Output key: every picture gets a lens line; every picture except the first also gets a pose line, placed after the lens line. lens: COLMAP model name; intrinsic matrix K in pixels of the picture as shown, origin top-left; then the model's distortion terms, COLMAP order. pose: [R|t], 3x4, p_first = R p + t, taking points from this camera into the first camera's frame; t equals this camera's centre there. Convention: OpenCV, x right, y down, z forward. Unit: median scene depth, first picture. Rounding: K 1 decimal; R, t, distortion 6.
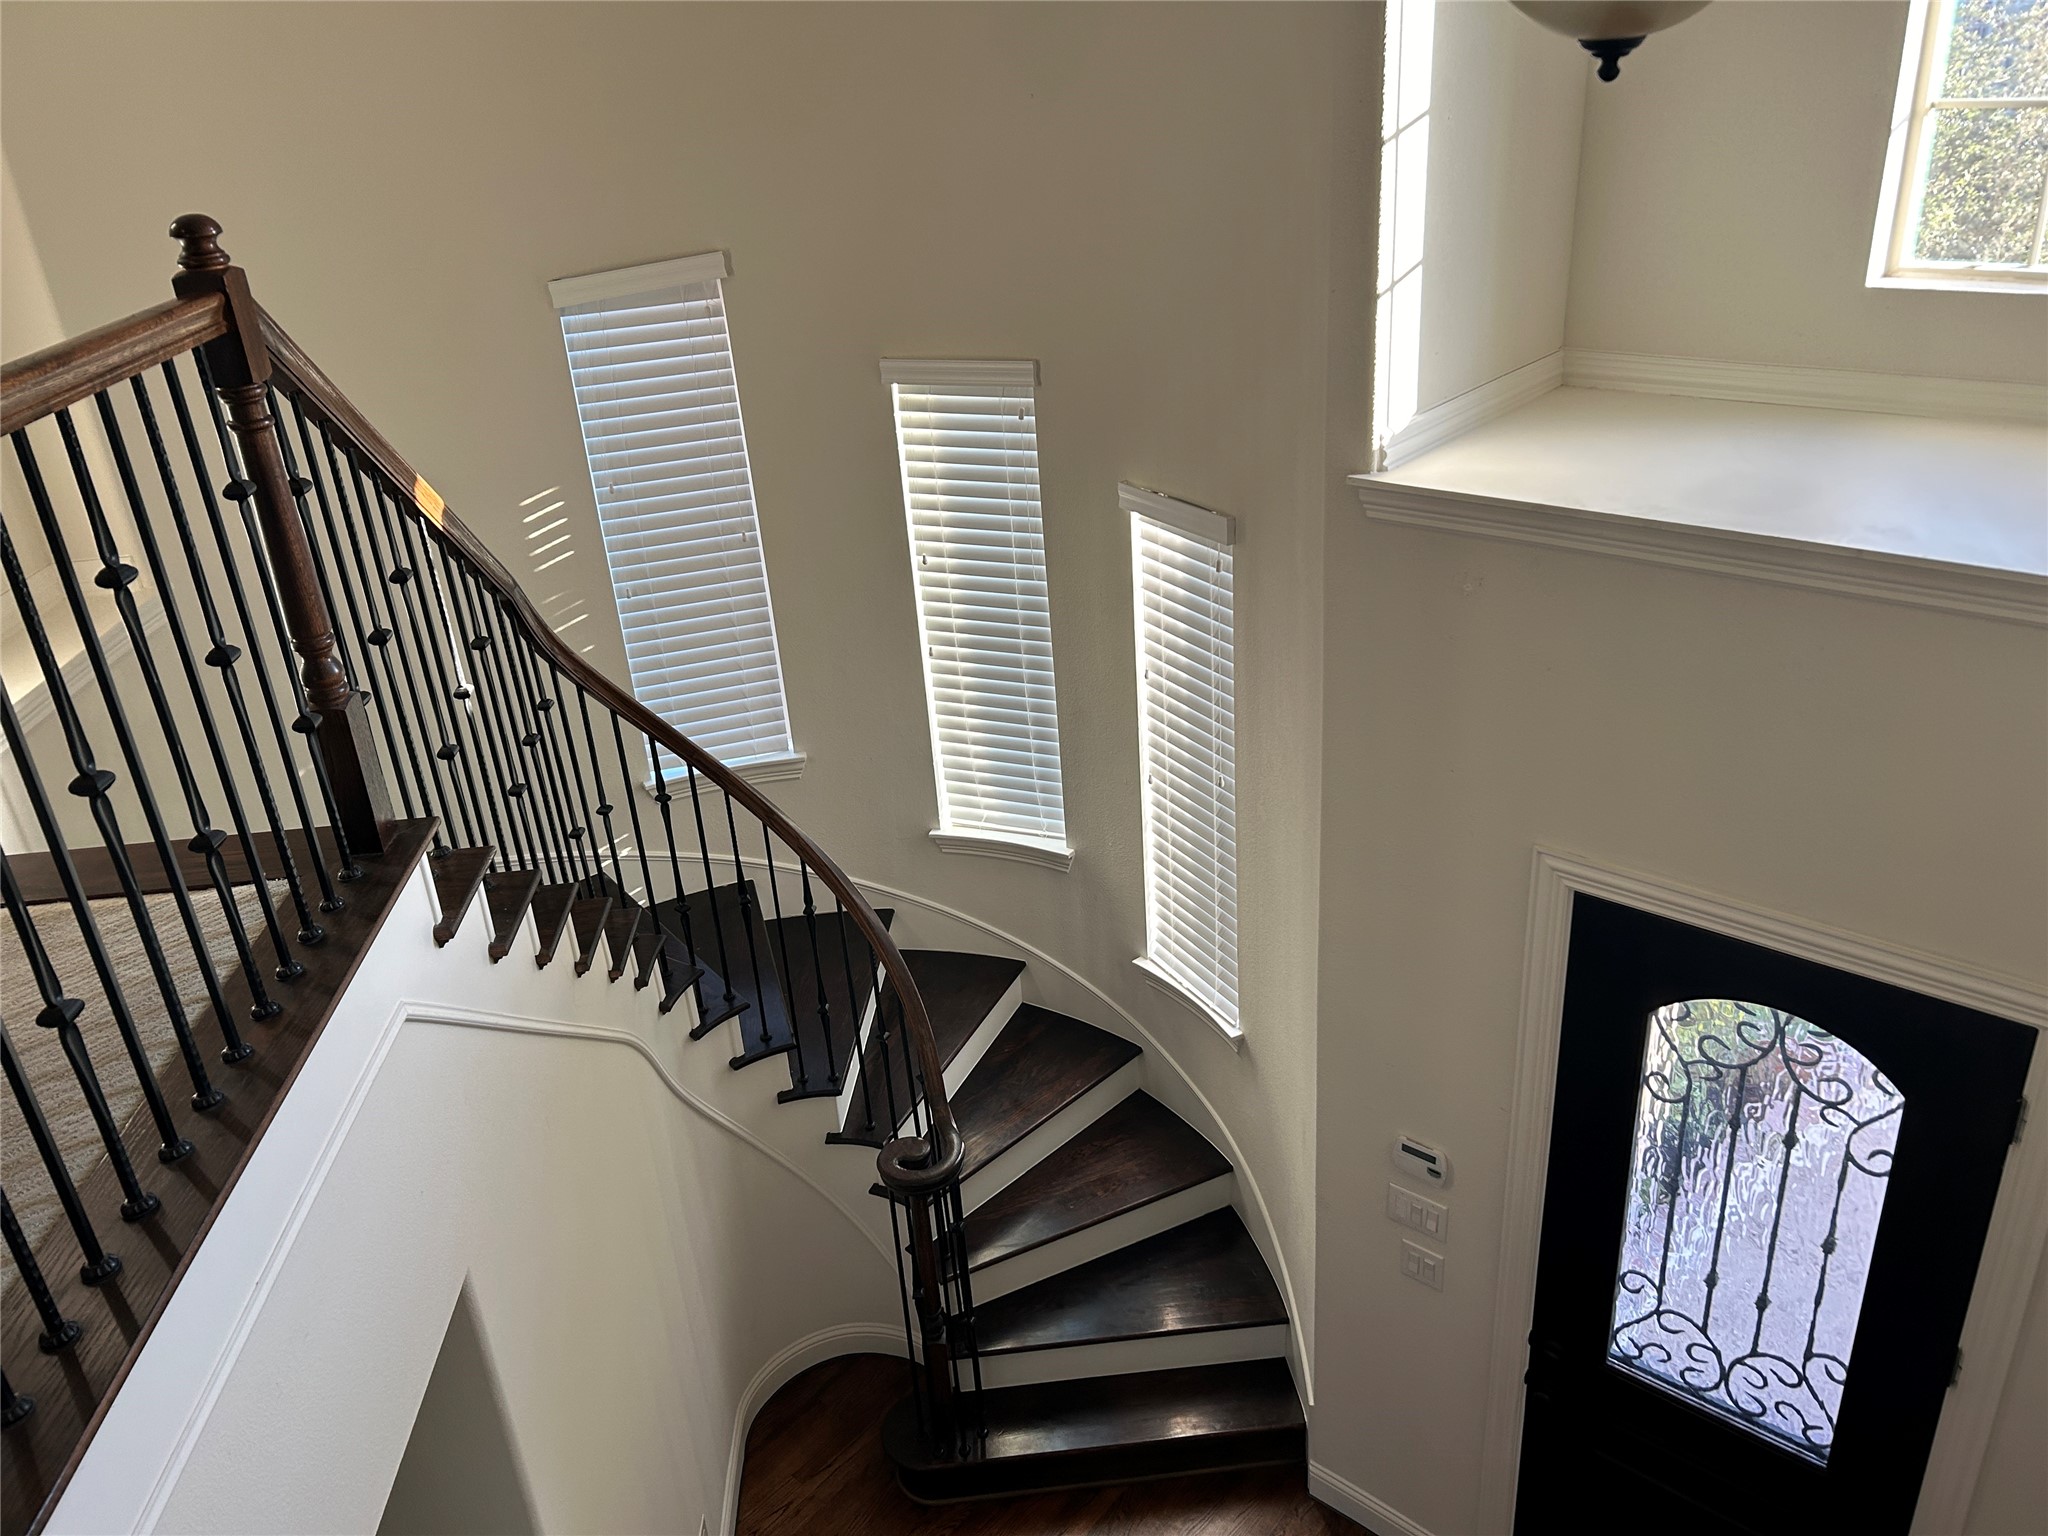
lens RADIAL K [[1539.4, 0, 1036.8], [0, 1539.4, 708.1], [0, 0, 1]] dist [0.010396, -0.003091]
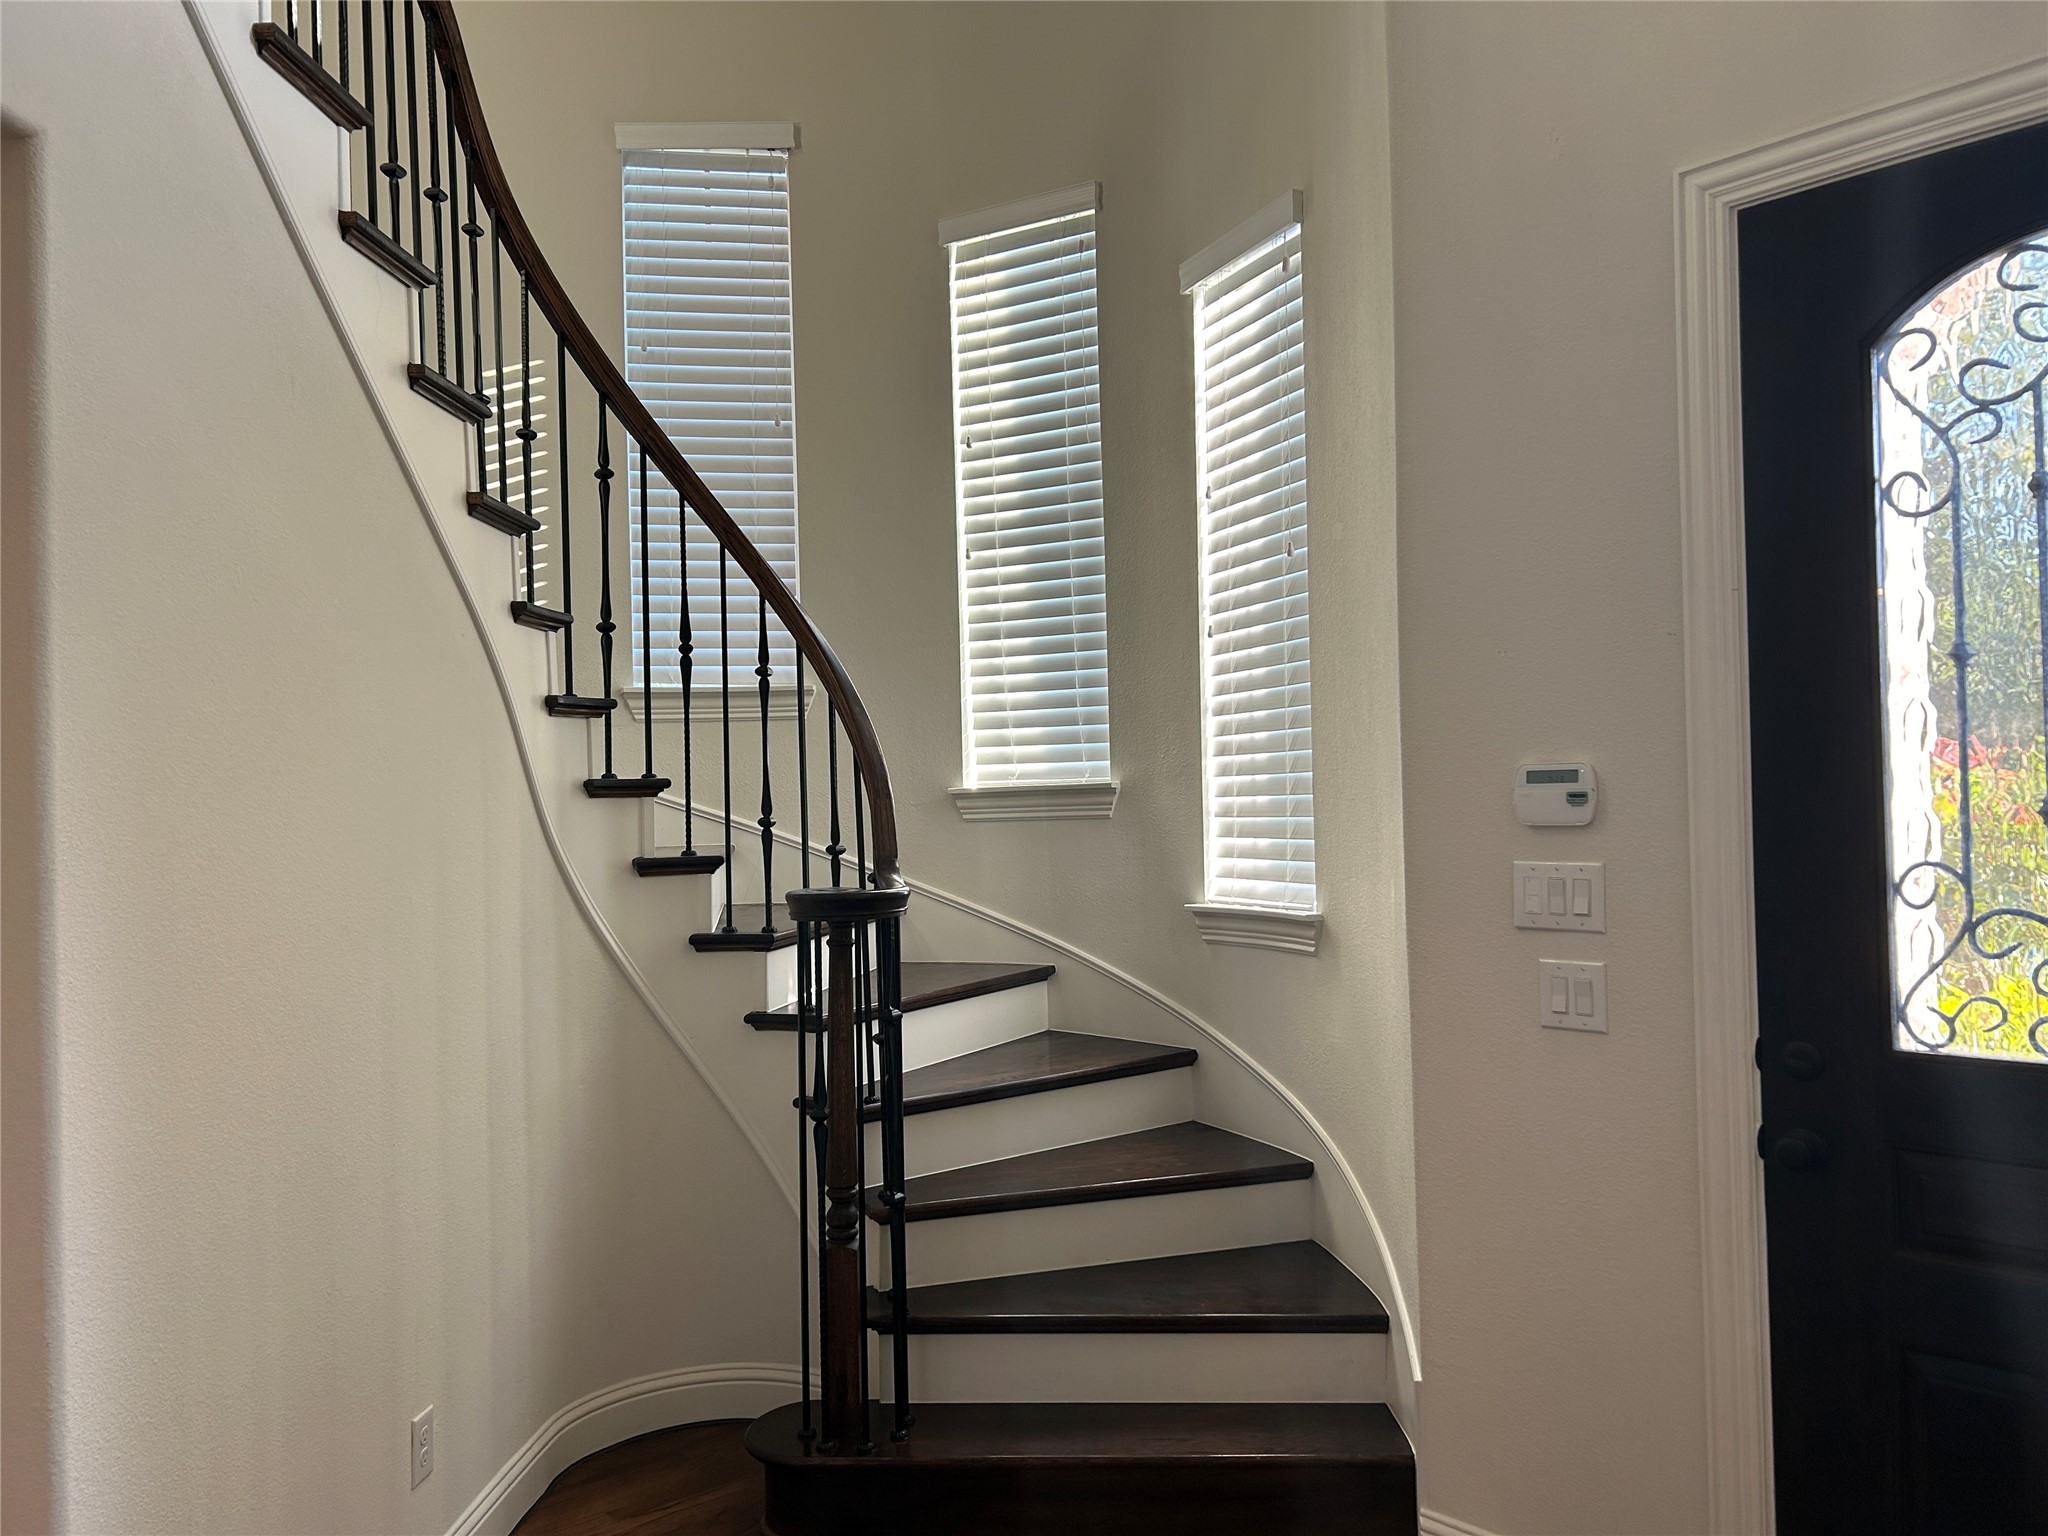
lens RADIAL K [[1539.4, 0, 1023.9], [0, 1539.4, 766.3], [0, 0, 1]] dist [0.010396, -0.003091]
pose [[0.990680, 0.039387, -0.130393, 0.086867], [-0.091854, 0.900046, -0.426004, 0.475236], [0.100581, 0.434011, 0.895275, 0.303311]]
